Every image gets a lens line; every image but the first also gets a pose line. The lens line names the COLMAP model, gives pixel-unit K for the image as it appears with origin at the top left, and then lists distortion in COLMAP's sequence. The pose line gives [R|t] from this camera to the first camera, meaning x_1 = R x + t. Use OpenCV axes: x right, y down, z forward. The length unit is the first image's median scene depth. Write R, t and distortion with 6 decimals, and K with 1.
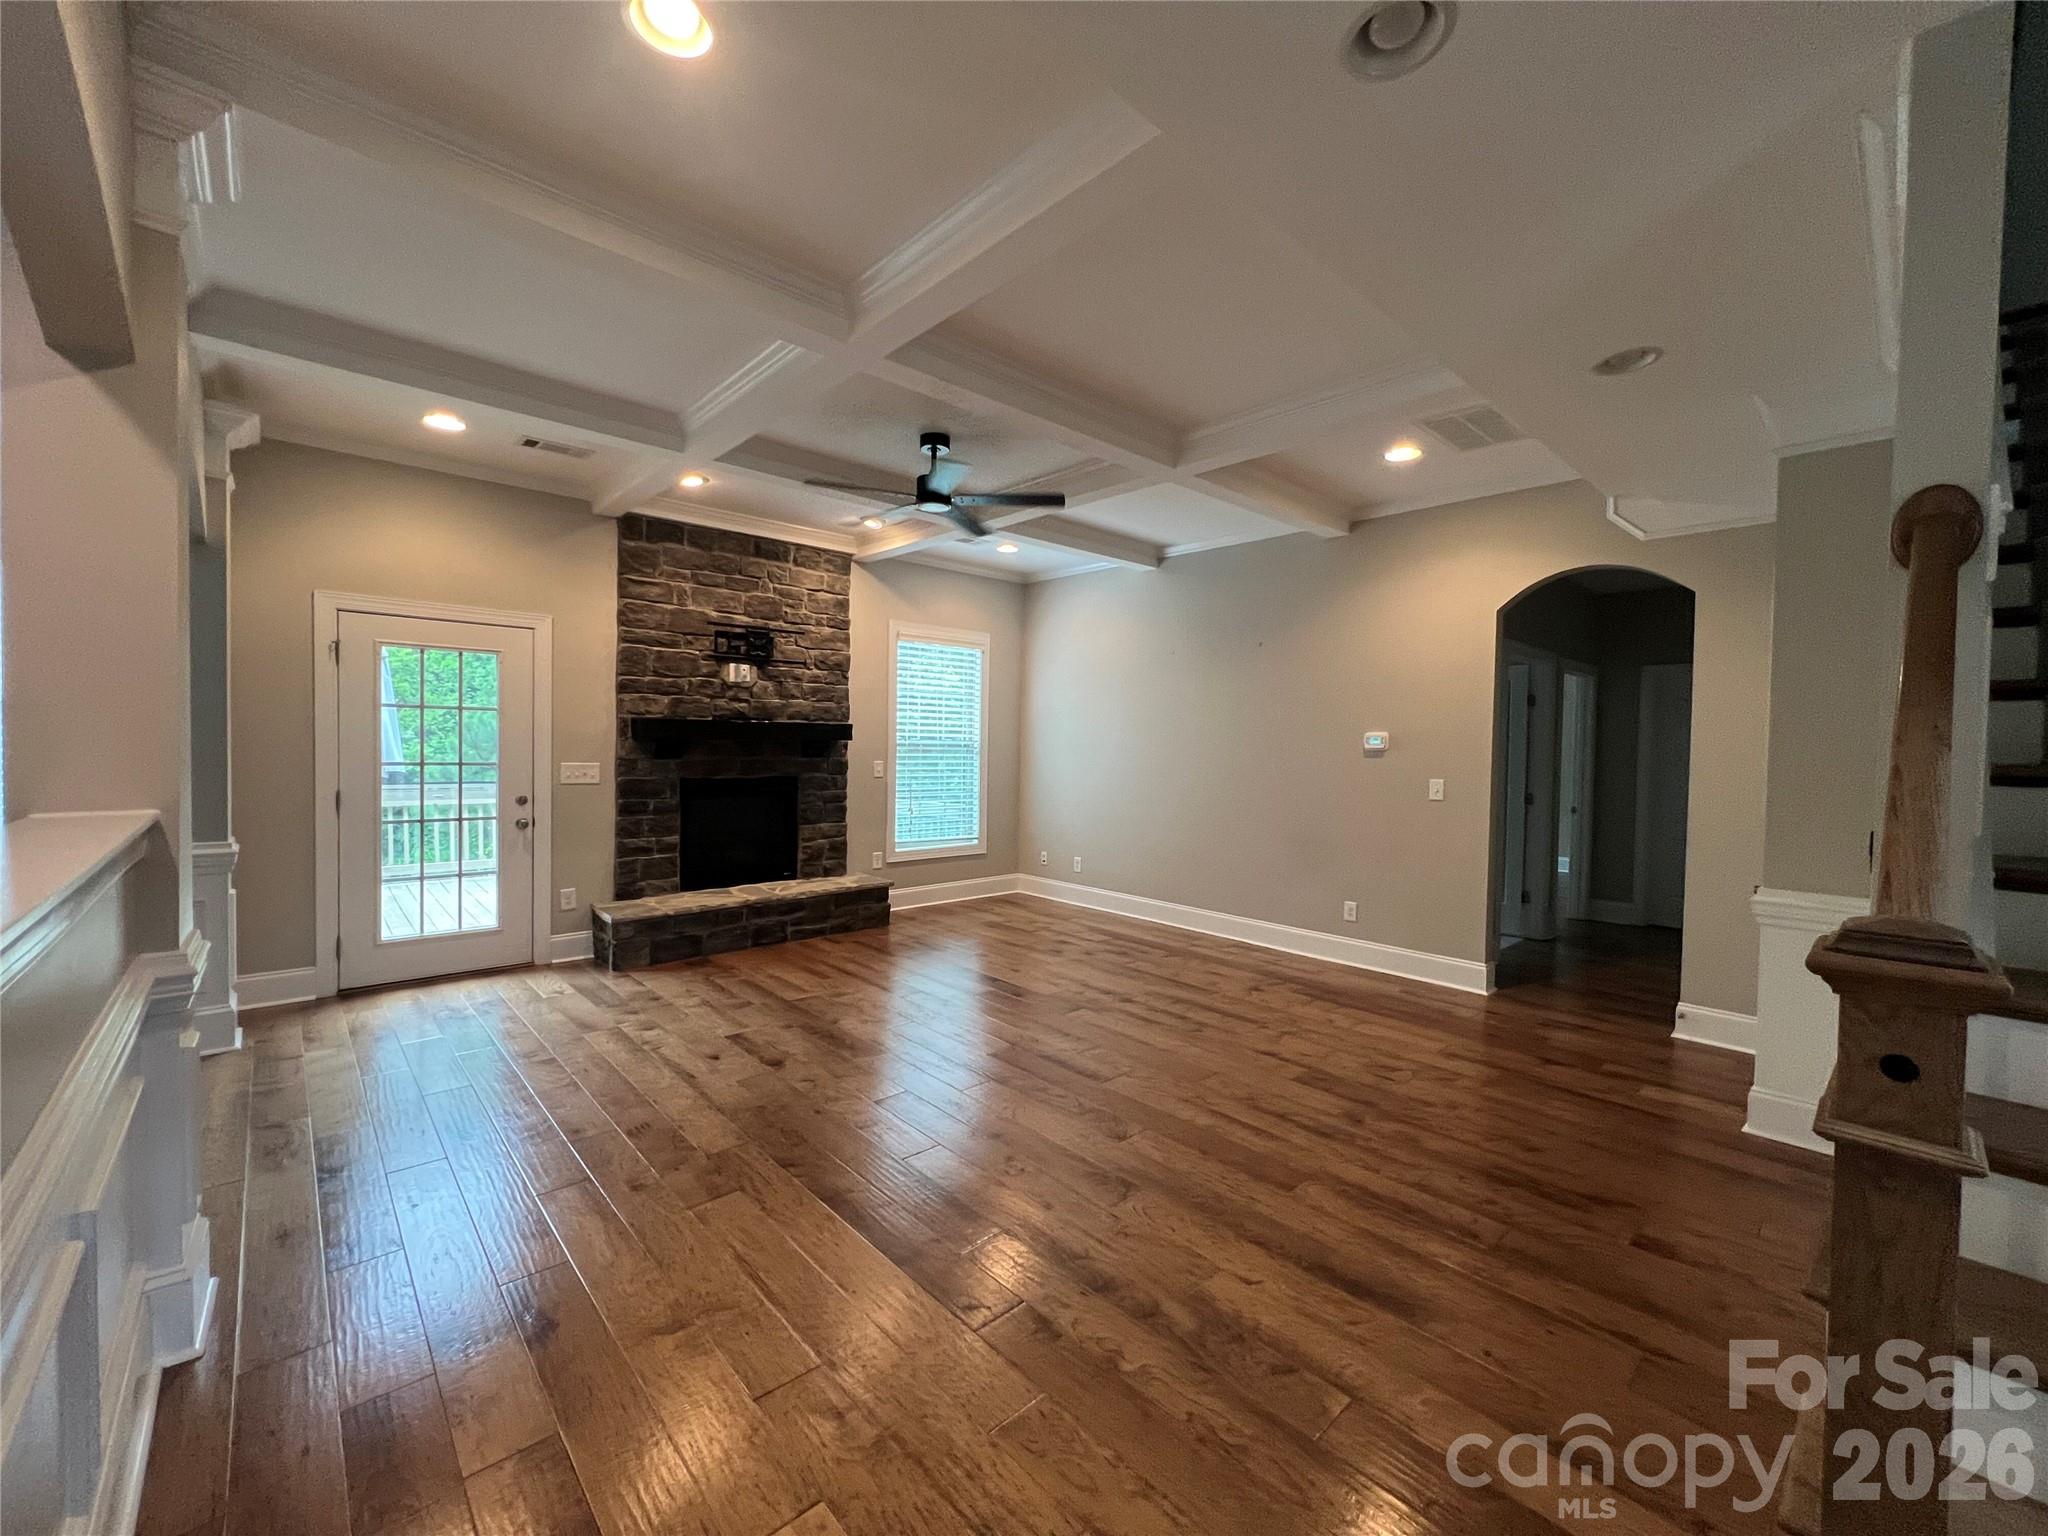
lens RADIAL K [[824.2, 0, 1033.9], [0, 824.2, 767.8], [0, 0, 1]] dist [0.001784, 0.000072]
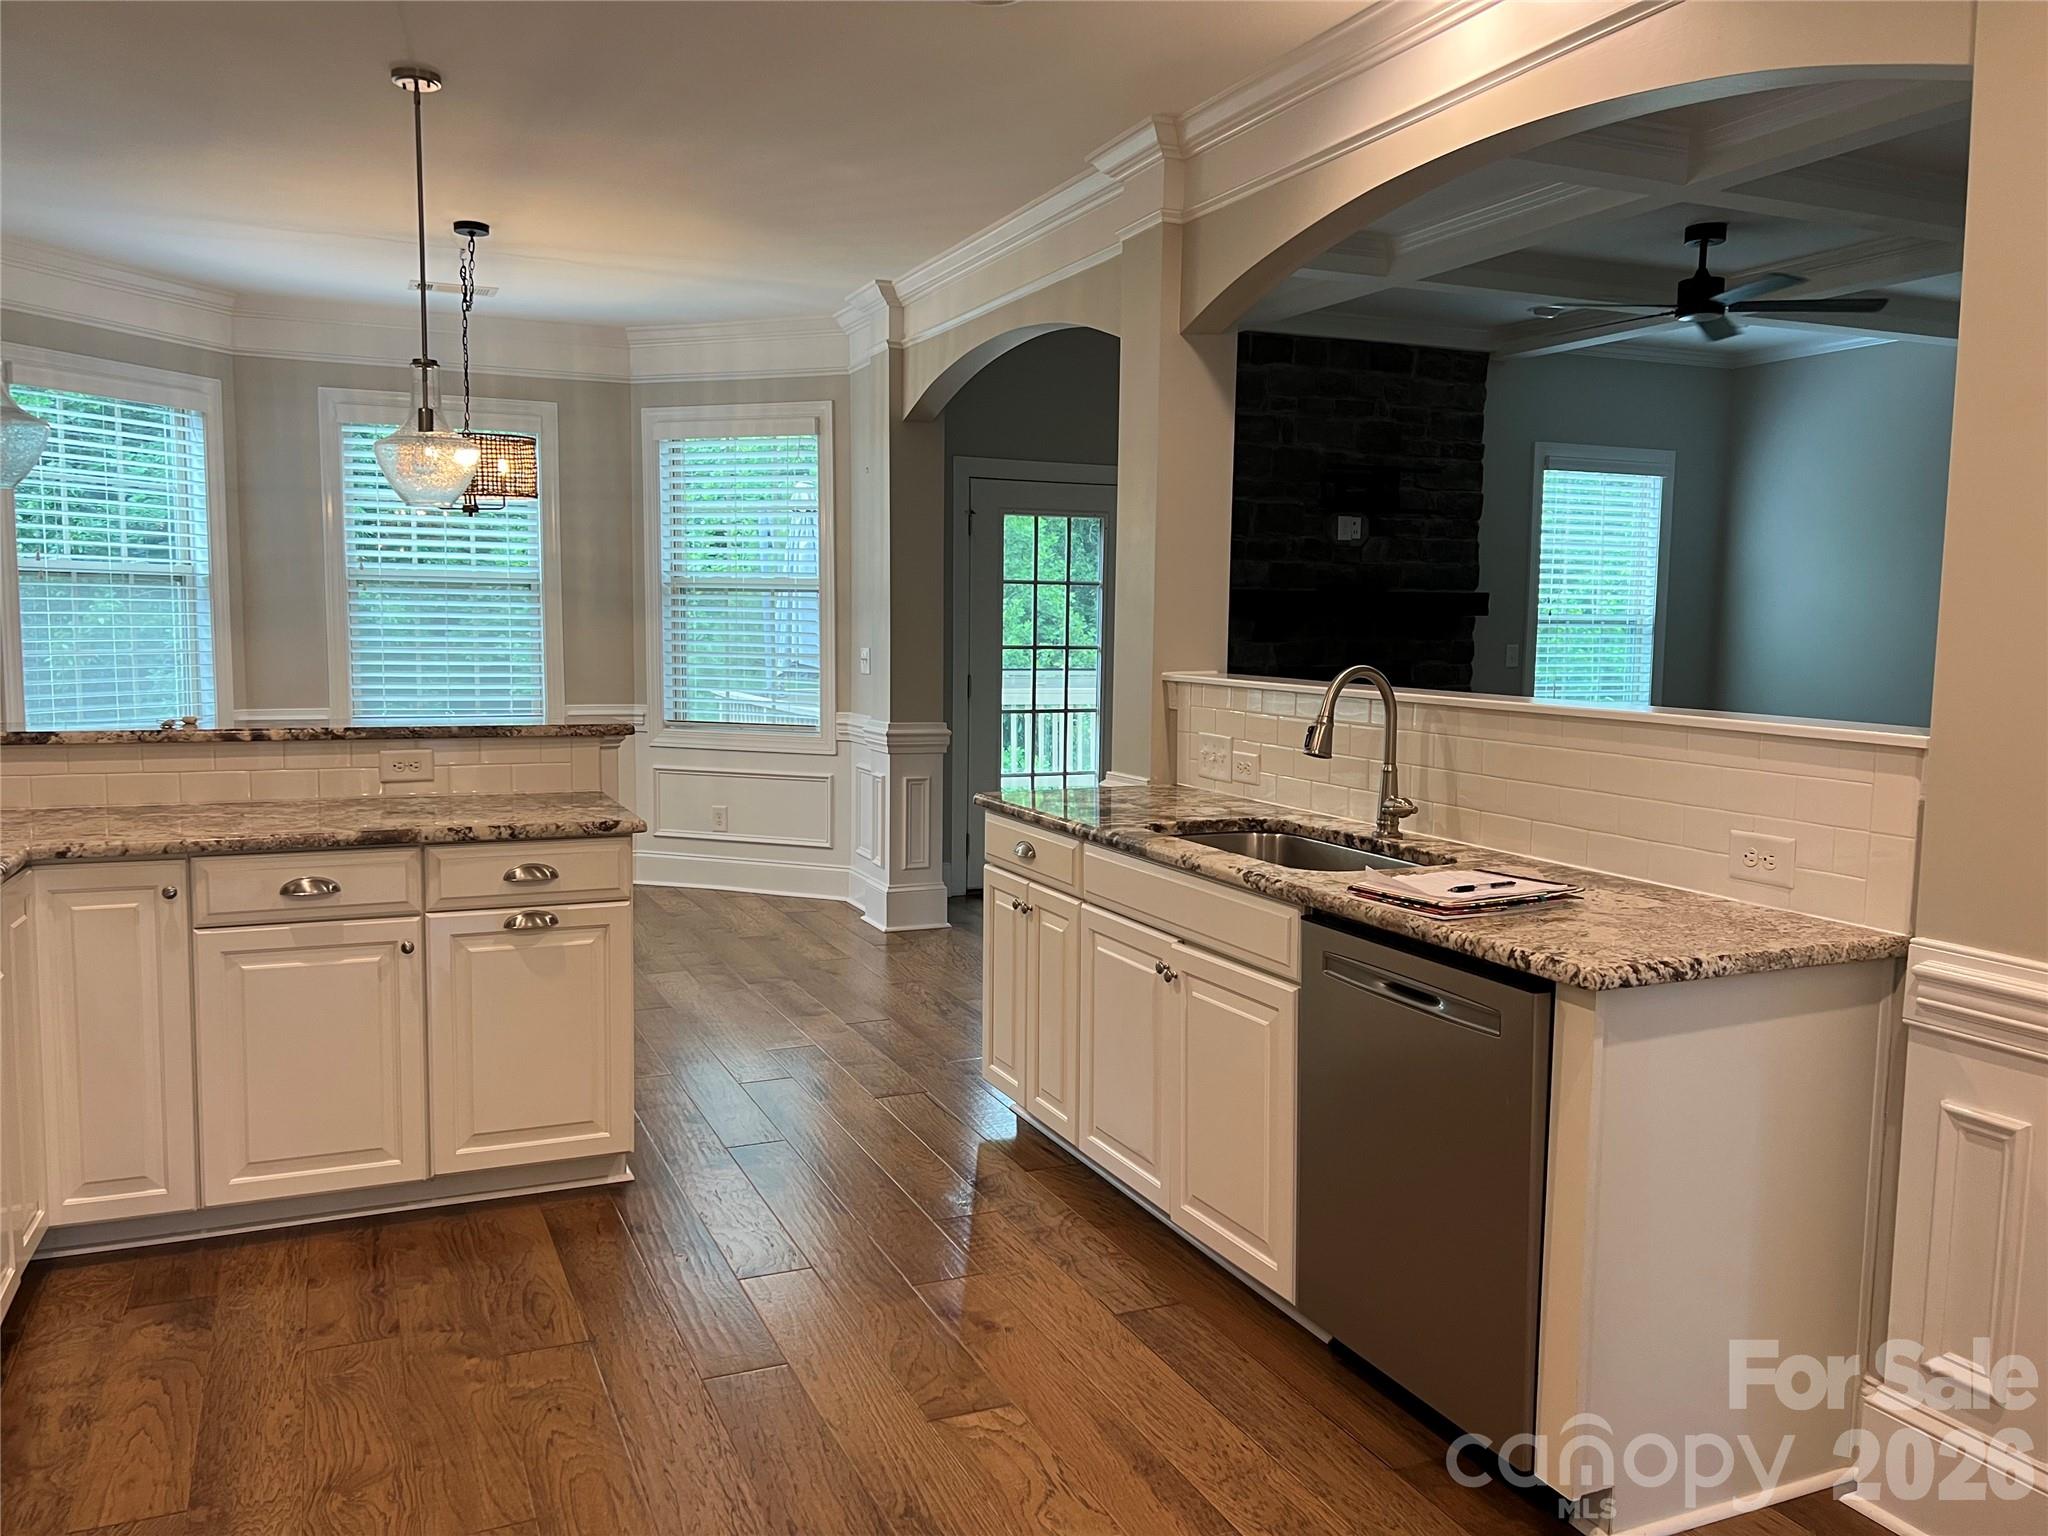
lens RADIAL K [[1528.7, 0, 1002.9], [0, 1528.7, 766.3], [0, 0, 1]] dist [-0.002231, -0.000112]
pose [[0.939570, 0.032637, -0.340798, -0.163864], [-0.005856, 0.996832, 0.079319, -0.005470], [0.342308, -0.072530, 0.936784, -0.424400]]
